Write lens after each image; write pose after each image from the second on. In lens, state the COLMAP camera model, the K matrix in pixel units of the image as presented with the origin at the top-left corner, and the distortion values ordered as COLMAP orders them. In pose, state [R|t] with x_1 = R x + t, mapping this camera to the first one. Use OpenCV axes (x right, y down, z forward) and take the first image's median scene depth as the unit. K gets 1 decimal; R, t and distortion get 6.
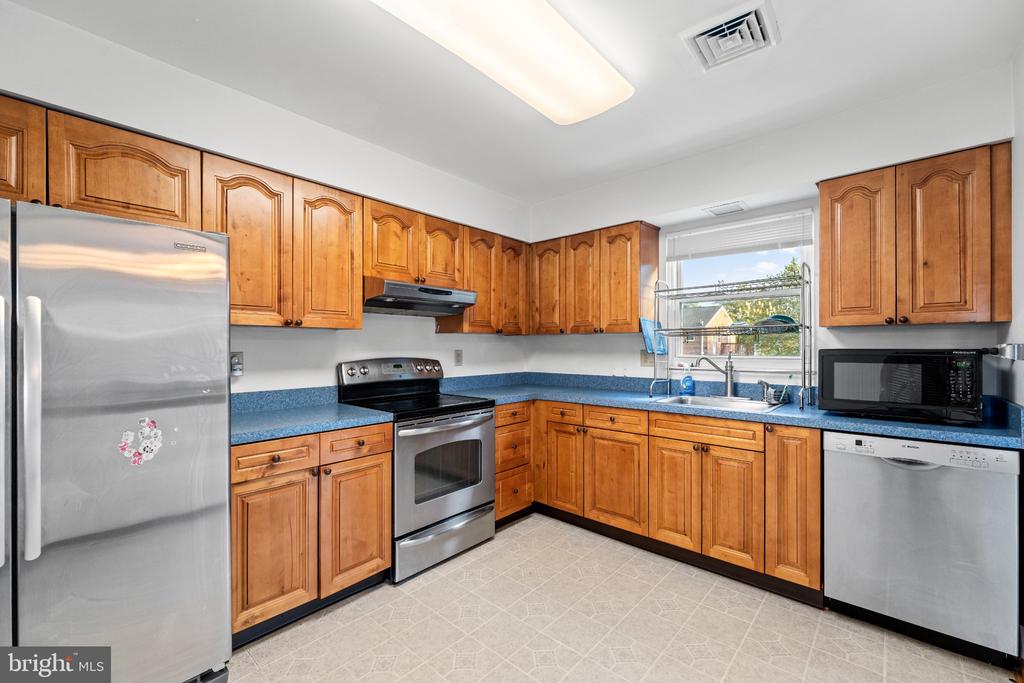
lens RADIAL K [[417.4, 0, 512.3], [0, 417.4, 347.2], [0, 0, 1]] dist [-0.010116, -0.000148]
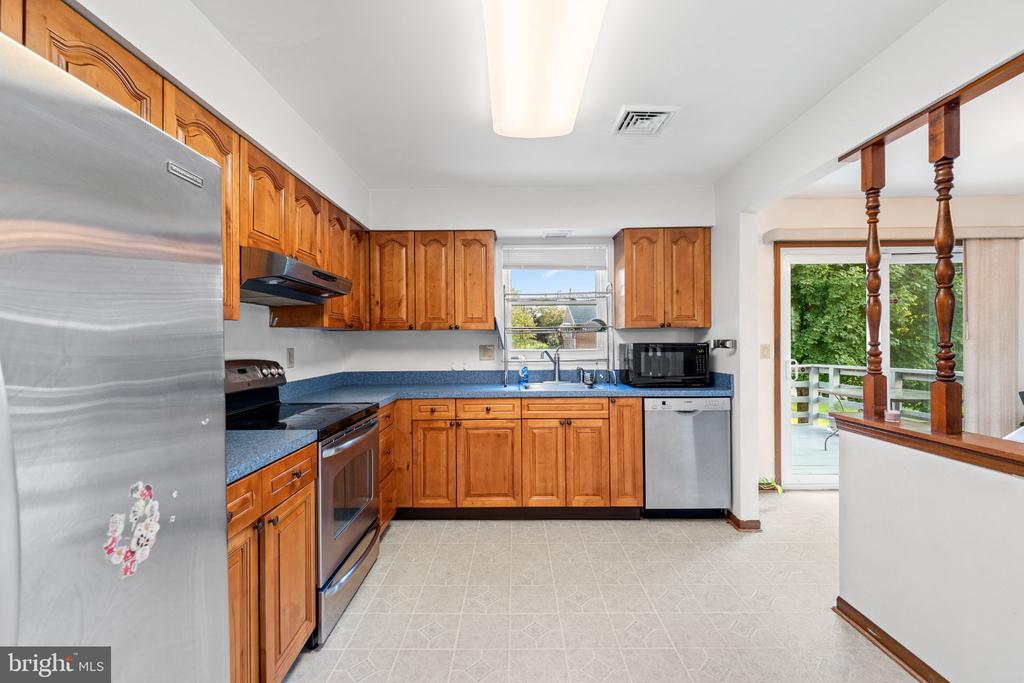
lens RADIAL K [[417.5, 0, 512.0], [0, 417.5, 341.5], [0, 0, 1]] dist [0.002039, -0.000153]
pose [[0.746527, -0.004367, 0.665340, -0.439354], [0.006967, 0.999975, -0.001254, -0.002531], [-0.665318, 0.005572, 0.746539, 0.140427]]
